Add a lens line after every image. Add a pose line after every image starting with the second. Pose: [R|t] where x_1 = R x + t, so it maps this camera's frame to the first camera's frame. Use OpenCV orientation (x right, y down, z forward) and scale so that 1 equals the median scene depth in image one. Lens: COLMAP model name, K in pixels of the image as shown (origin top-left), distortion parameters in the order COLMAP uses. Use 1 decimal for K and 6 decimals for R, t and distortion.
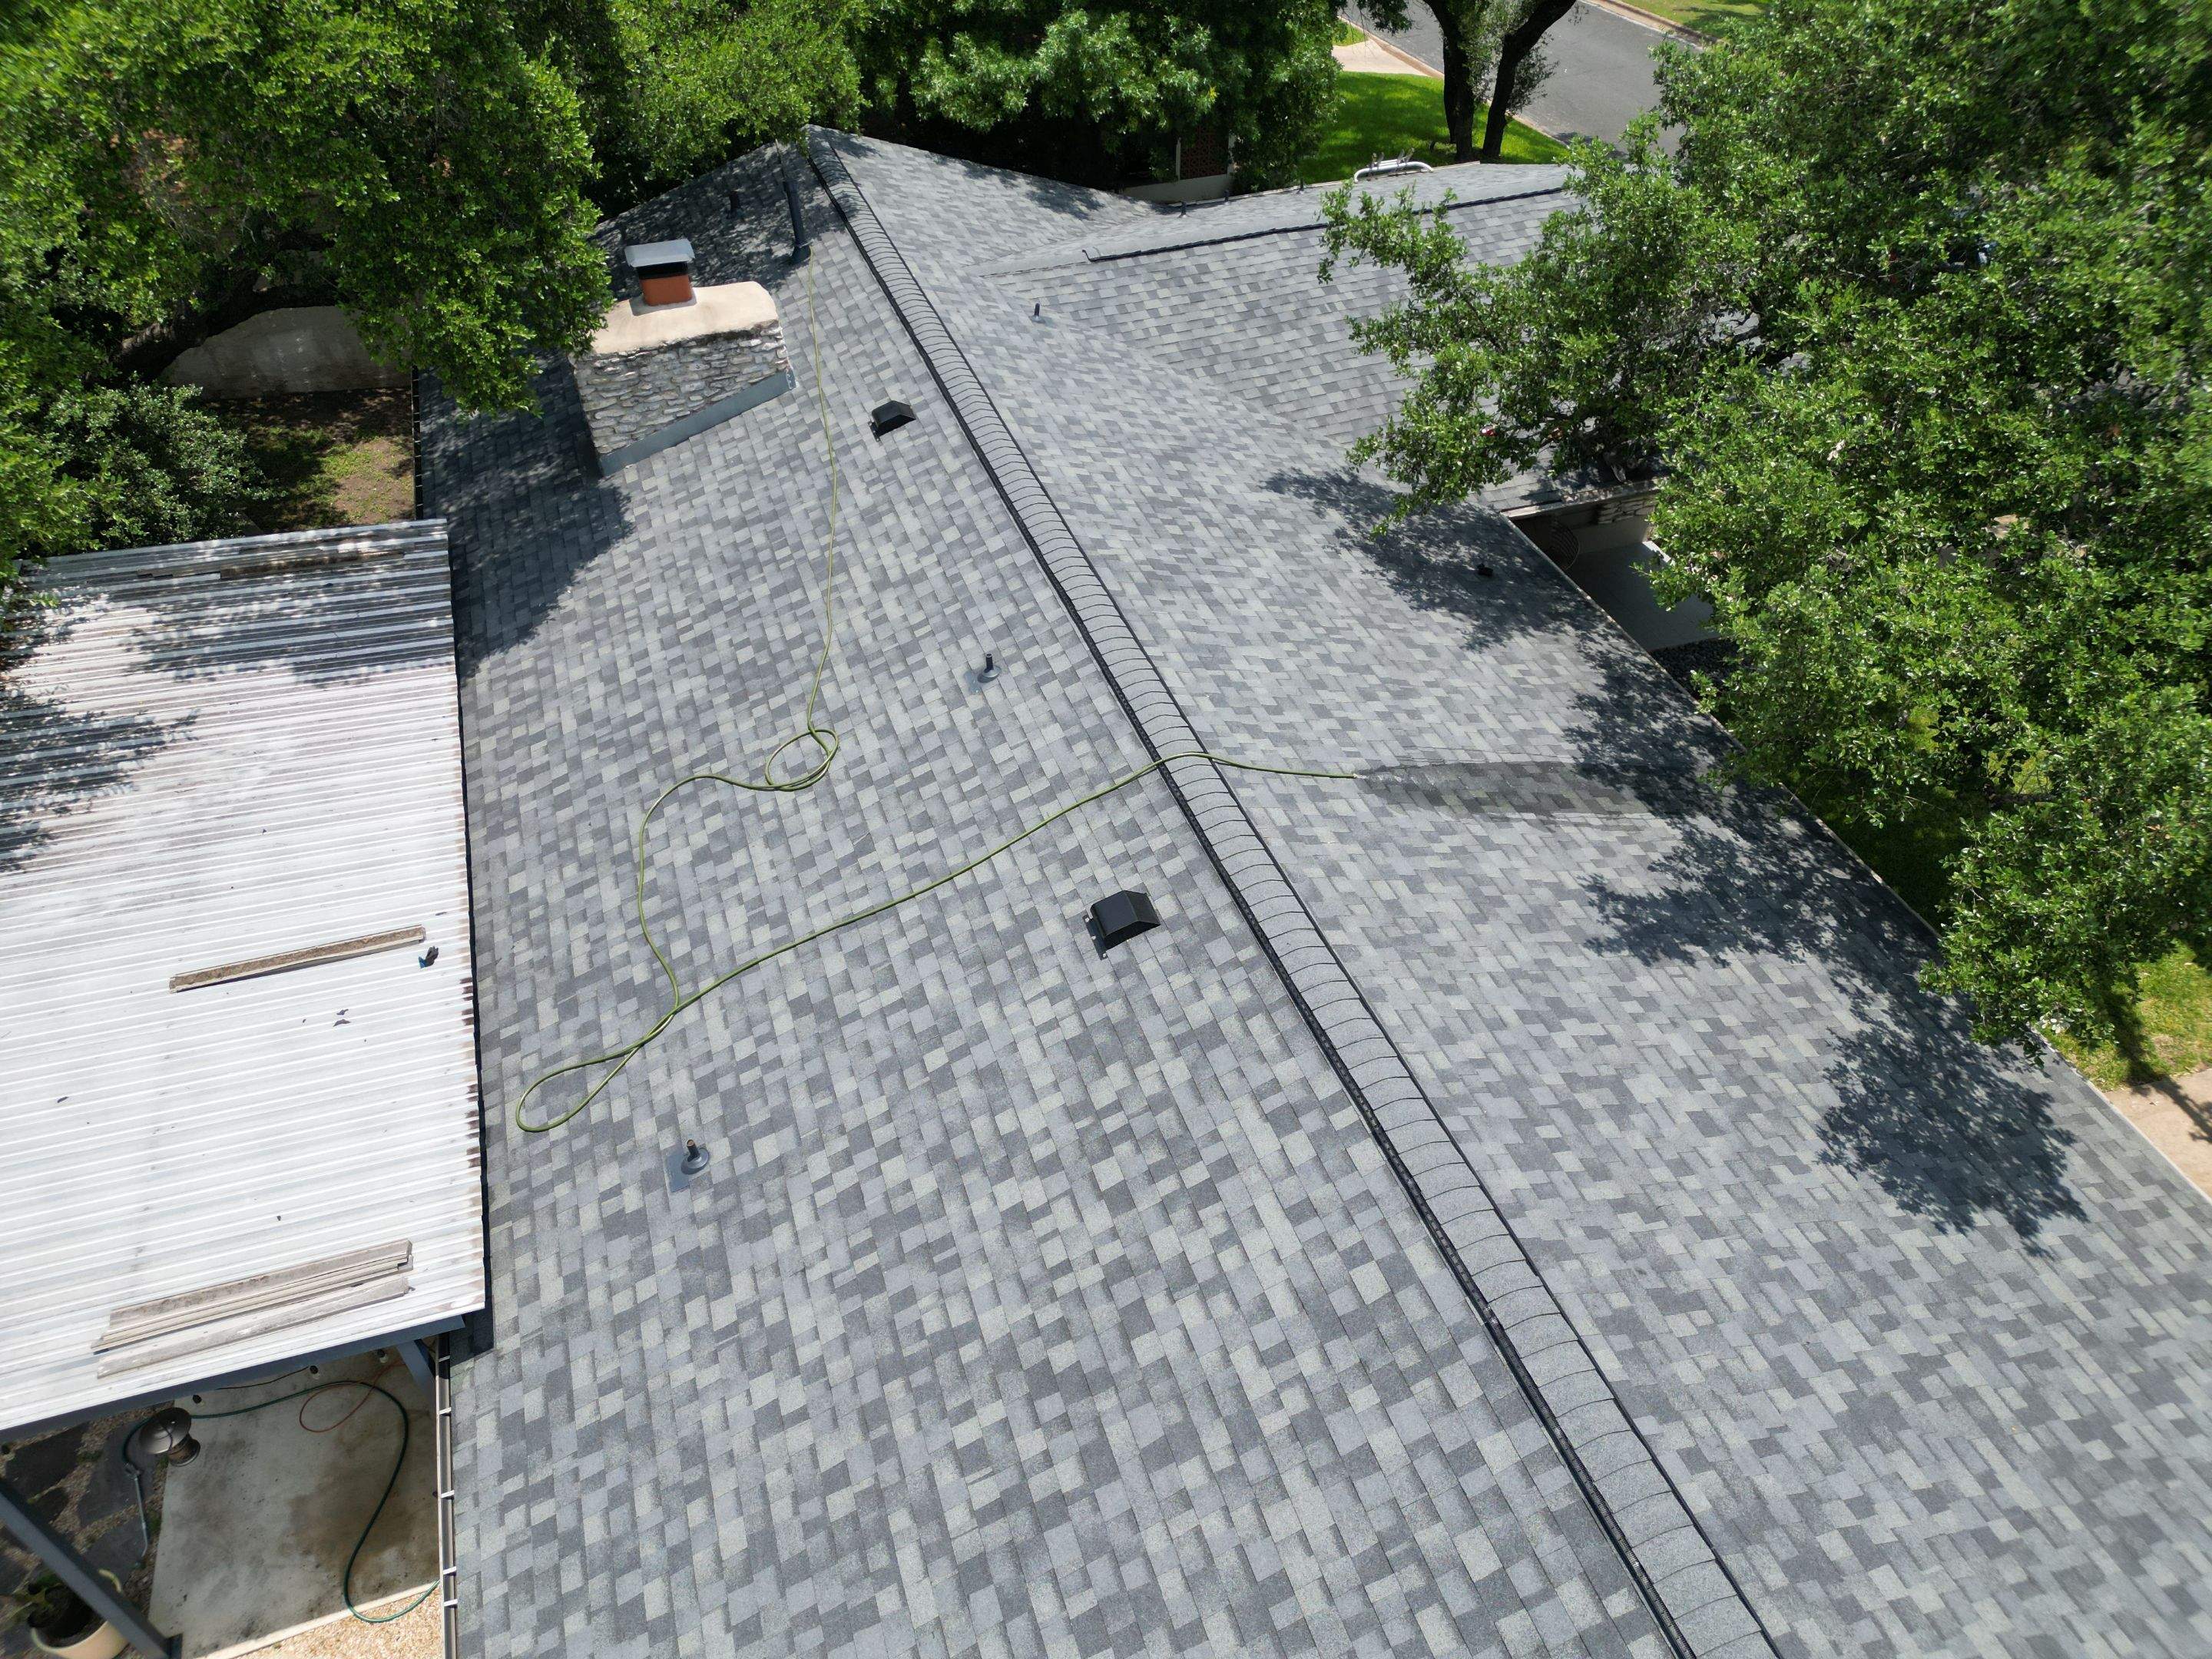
lens RADIAL K [[1541.1, 0, 1101.3], [0, 1541.1, 828.1], [0, 0, 1]] dist [0.076216, -0.074130]
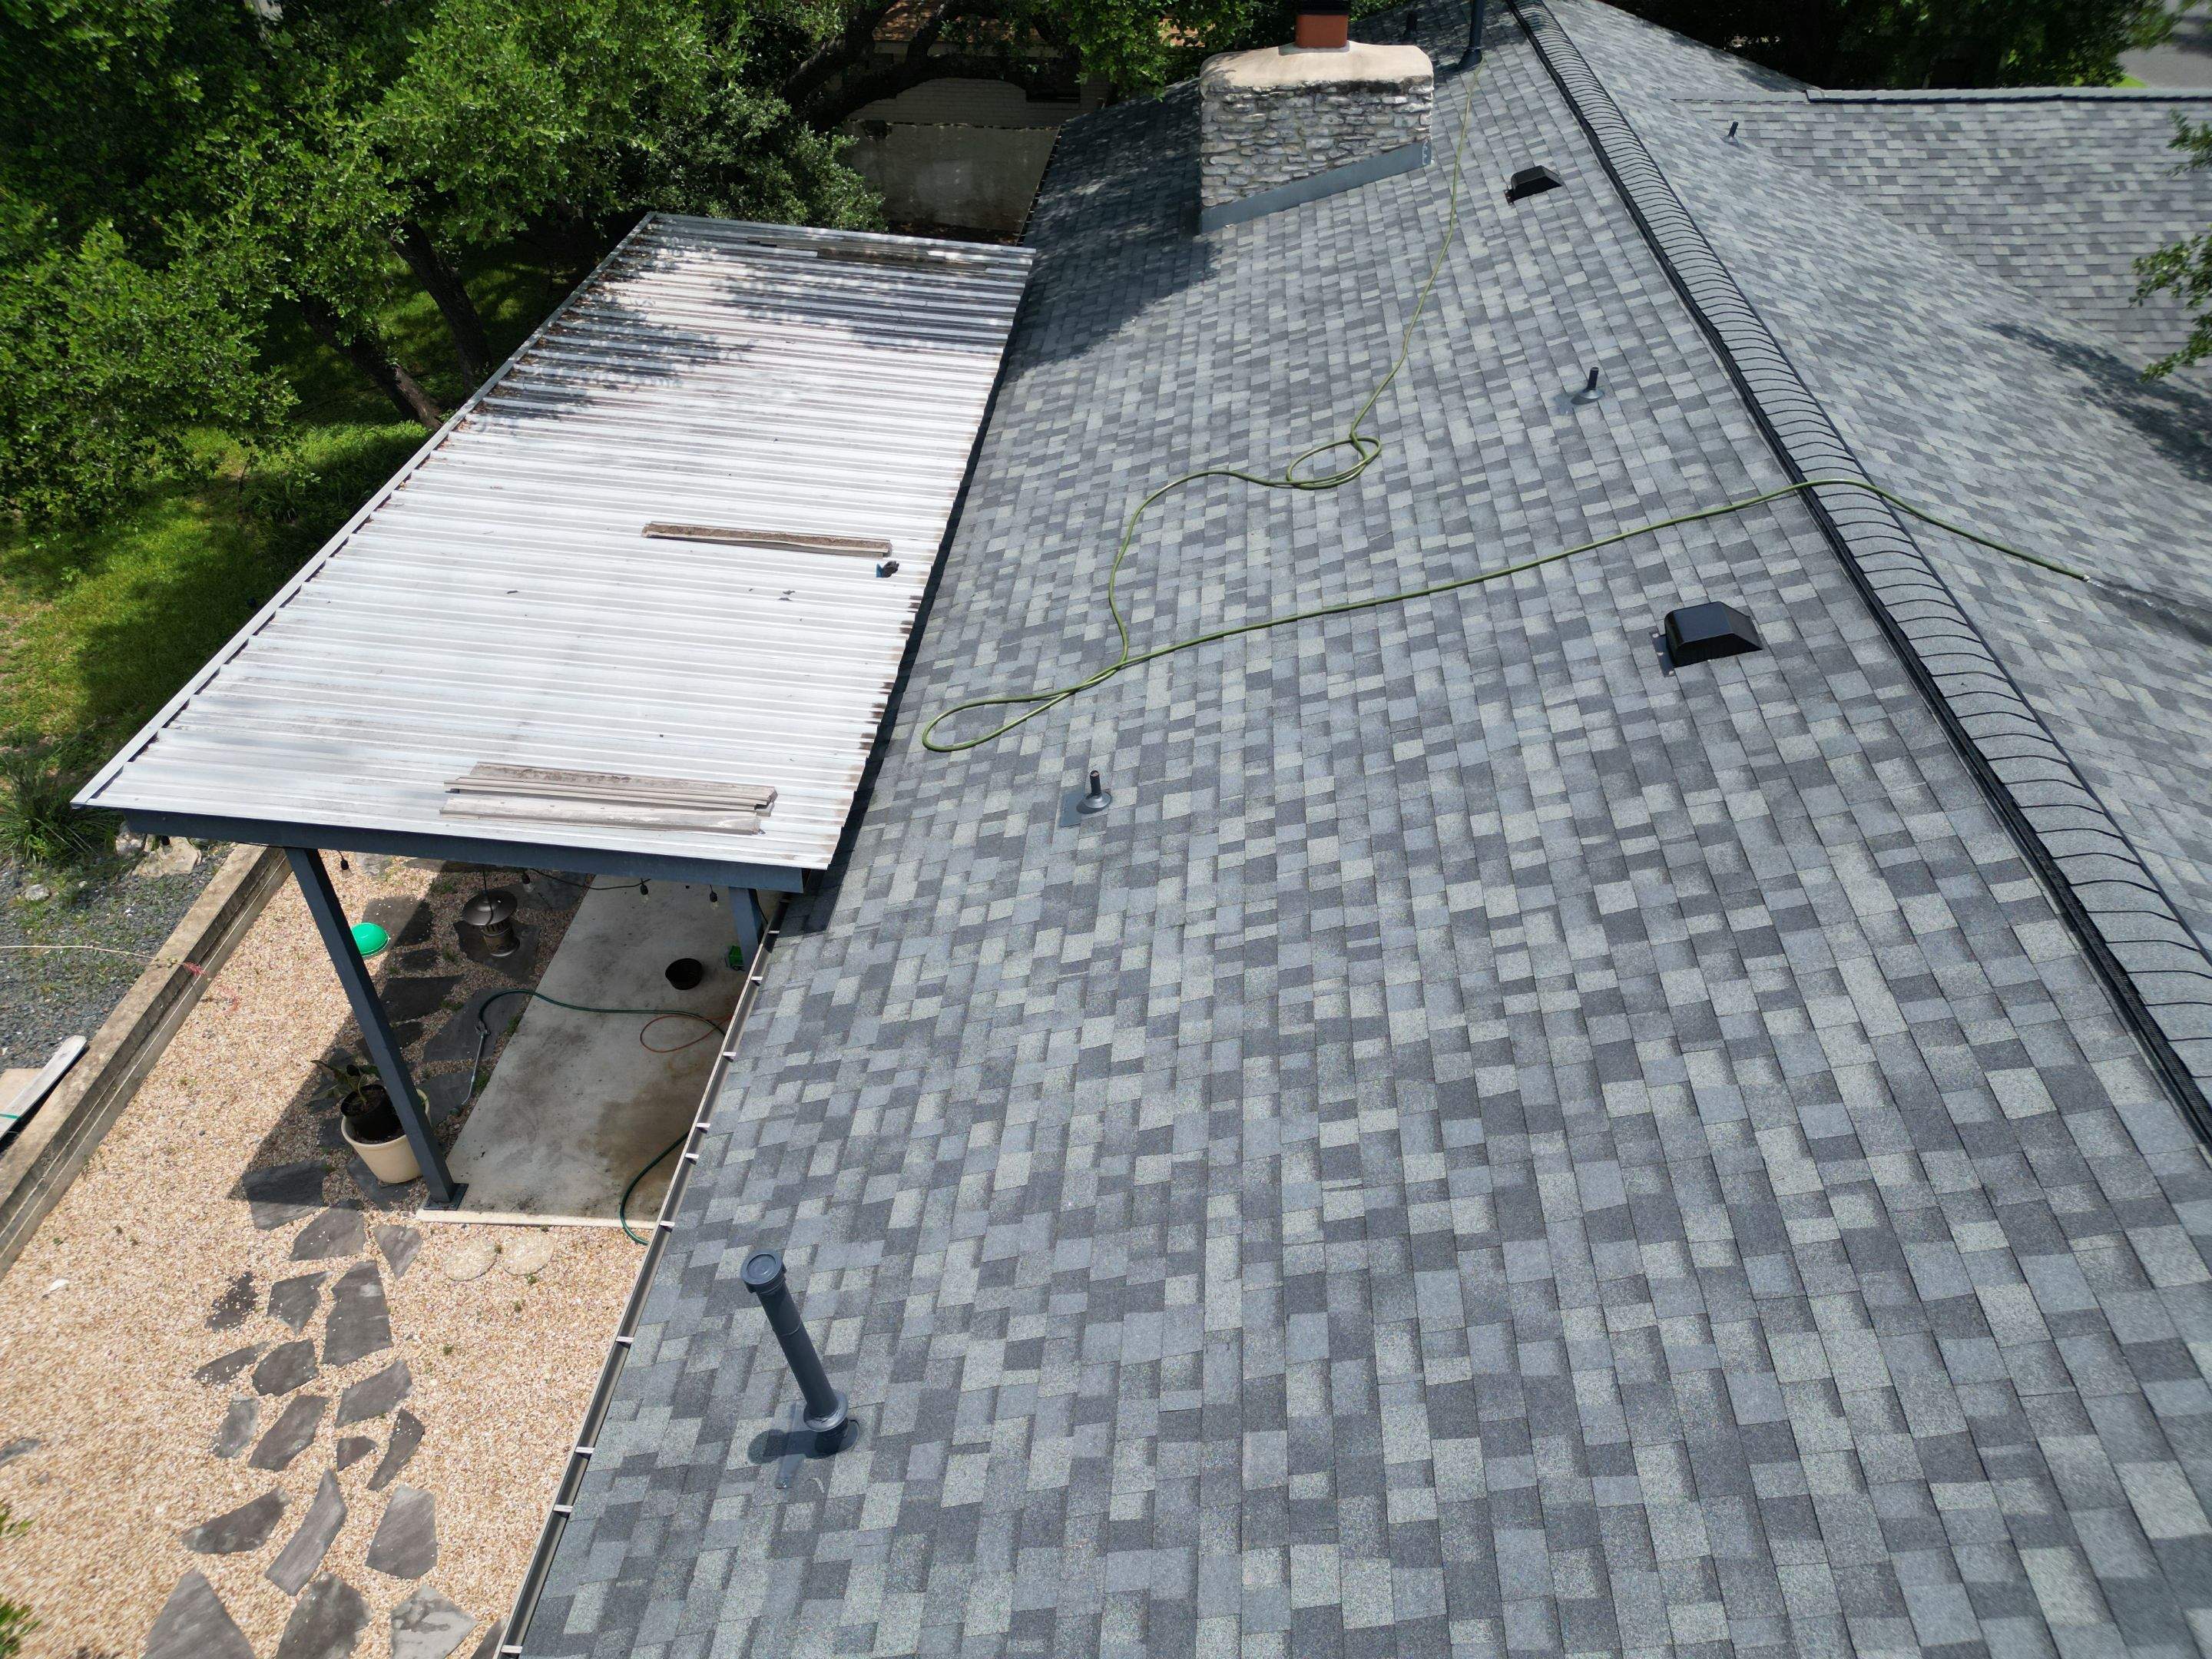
lens RADIAL K [[1541.1, 0, 1101.3], [0, 1541.1, 828.1], [0, 0, 1]] dist [0.076216, -0.074130]
pose [[0.918618, 0.247642, -0.307918, -0.000757], [-0.265317, 0.964025, -0.016212, 0.227654], [0.292826, 0.096589, 0.951275, 0.208019]]
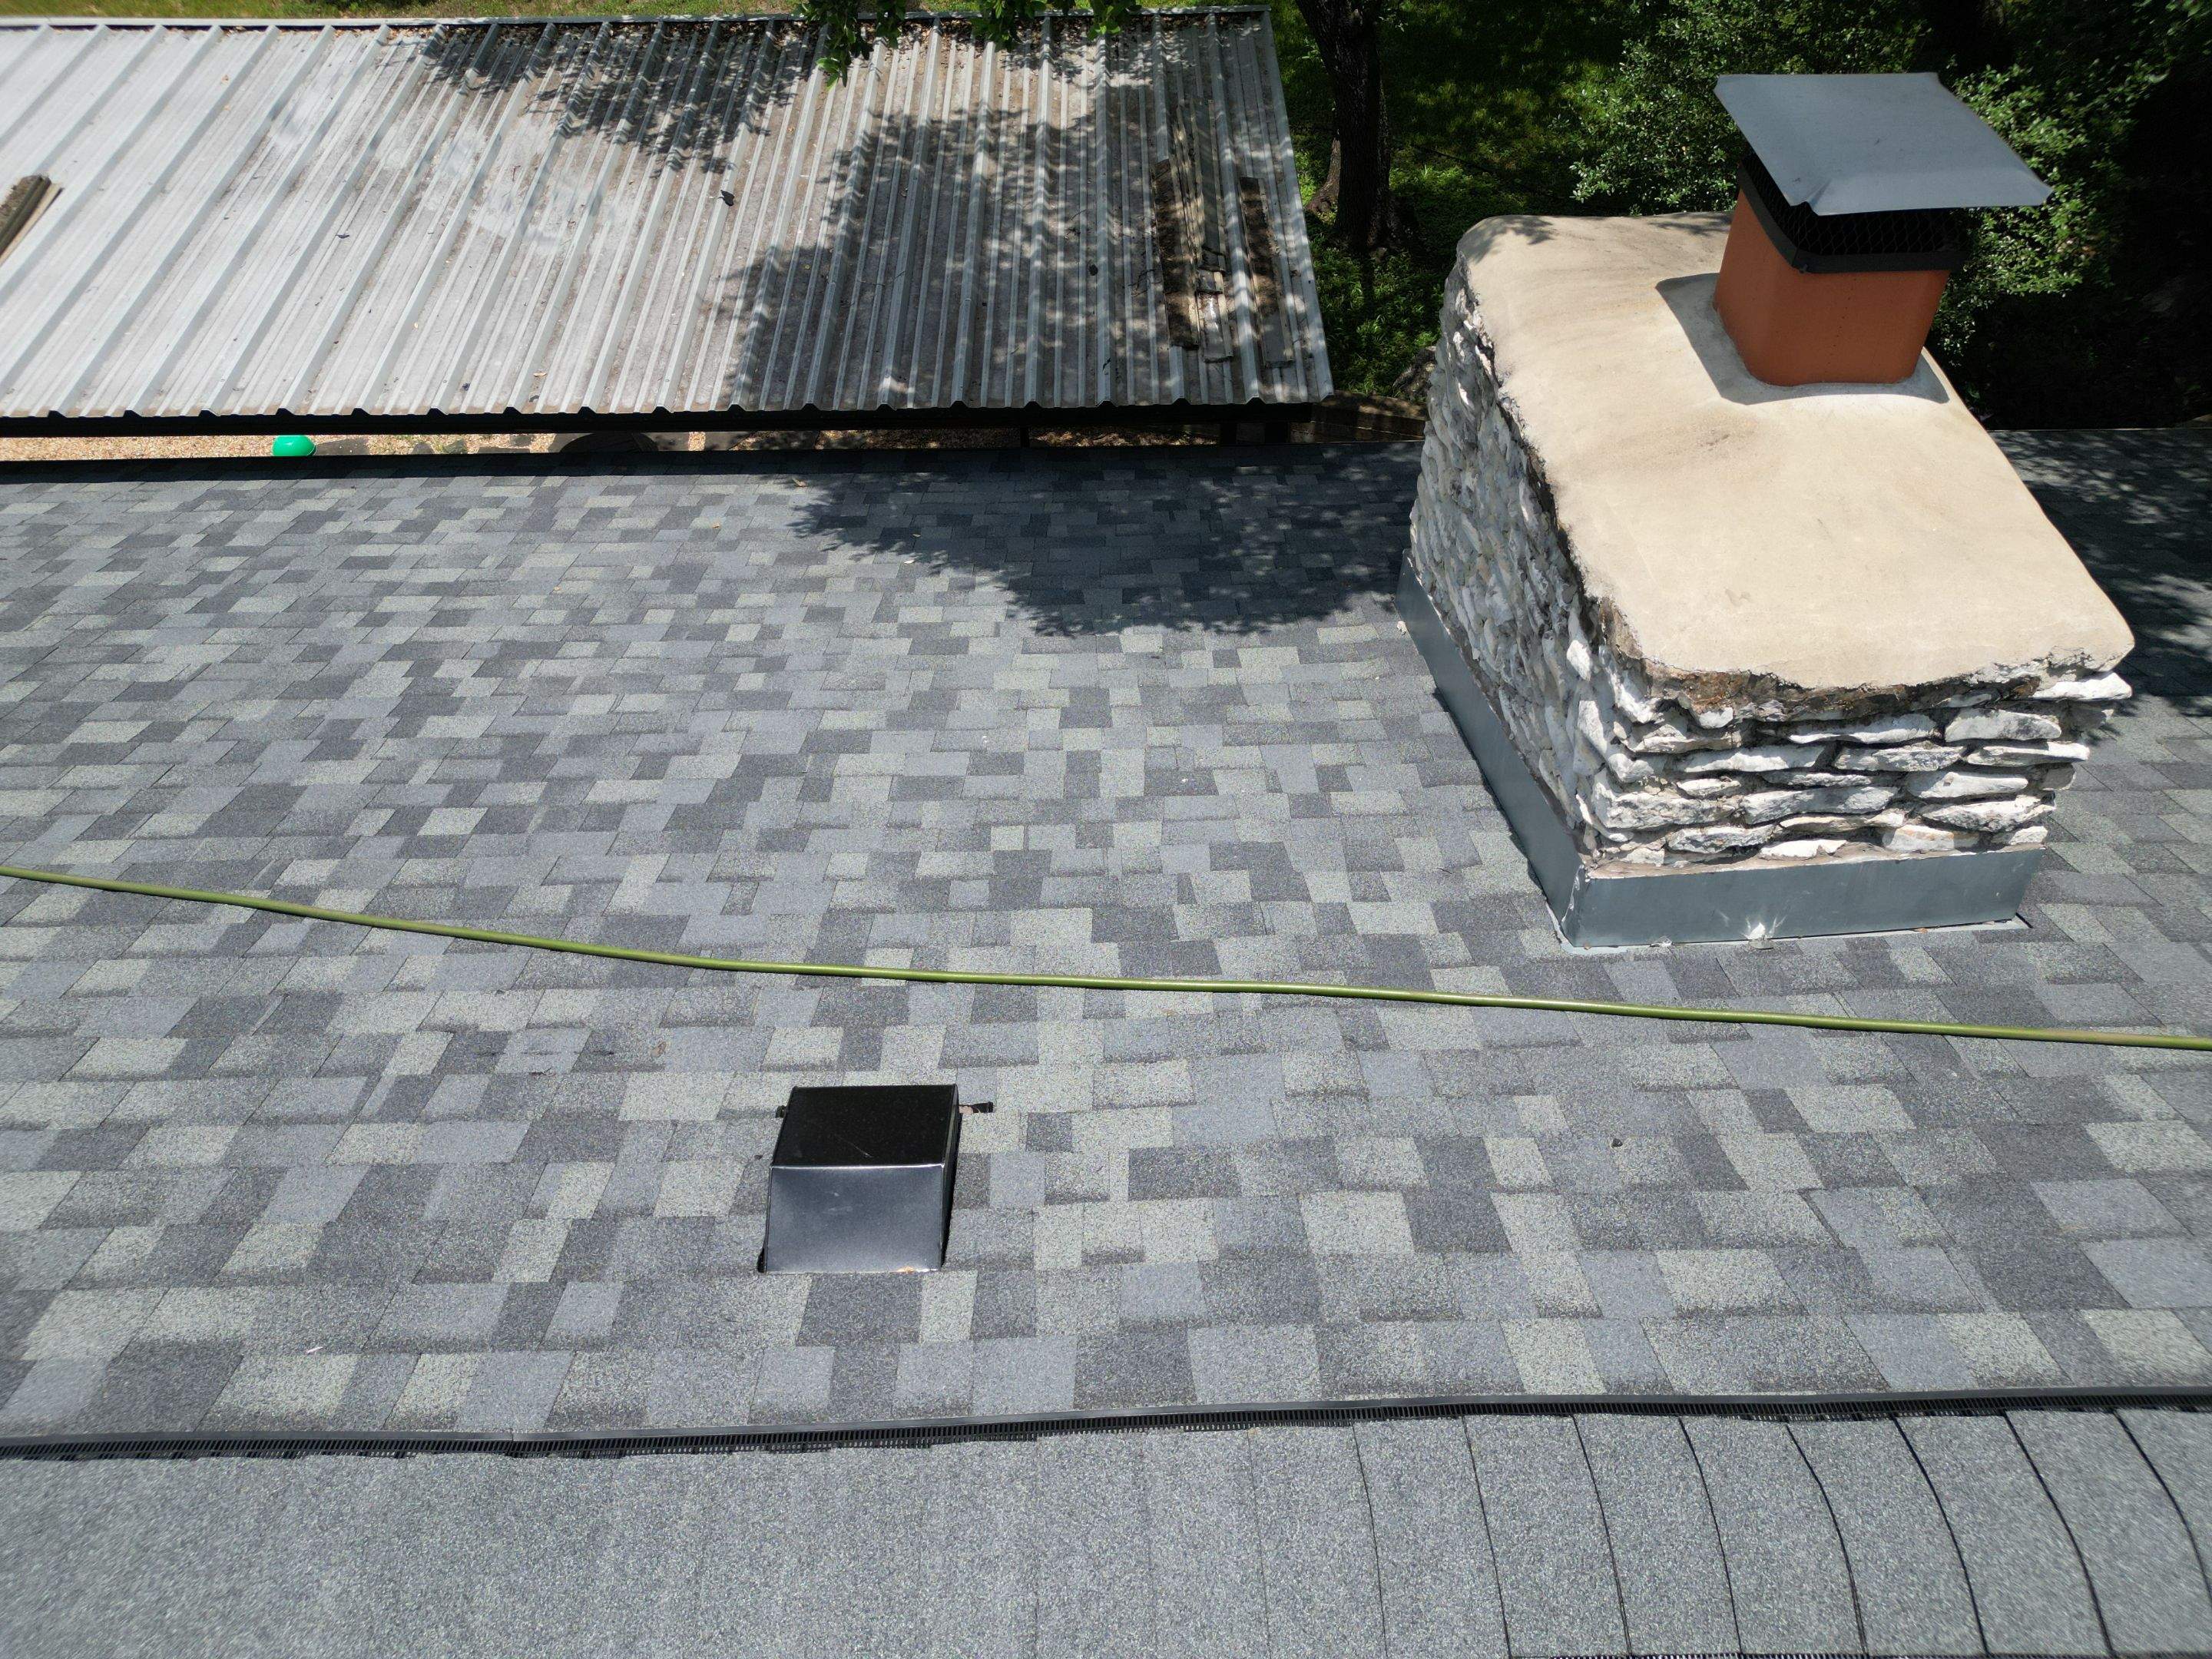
lens RADIAL K [[1550.3, 0, 1103.1], [0, 1550.3, 830.5], [0, 0, 1]] dist [0.077753, -0.077513]
pose [[-0.309332, 0.693976, -0.650162, -0.074067], [-0.625170, 0.366779, 0.688938, -0.618240], [0.716572, 0.619573, 0.320397, 1.363495]]
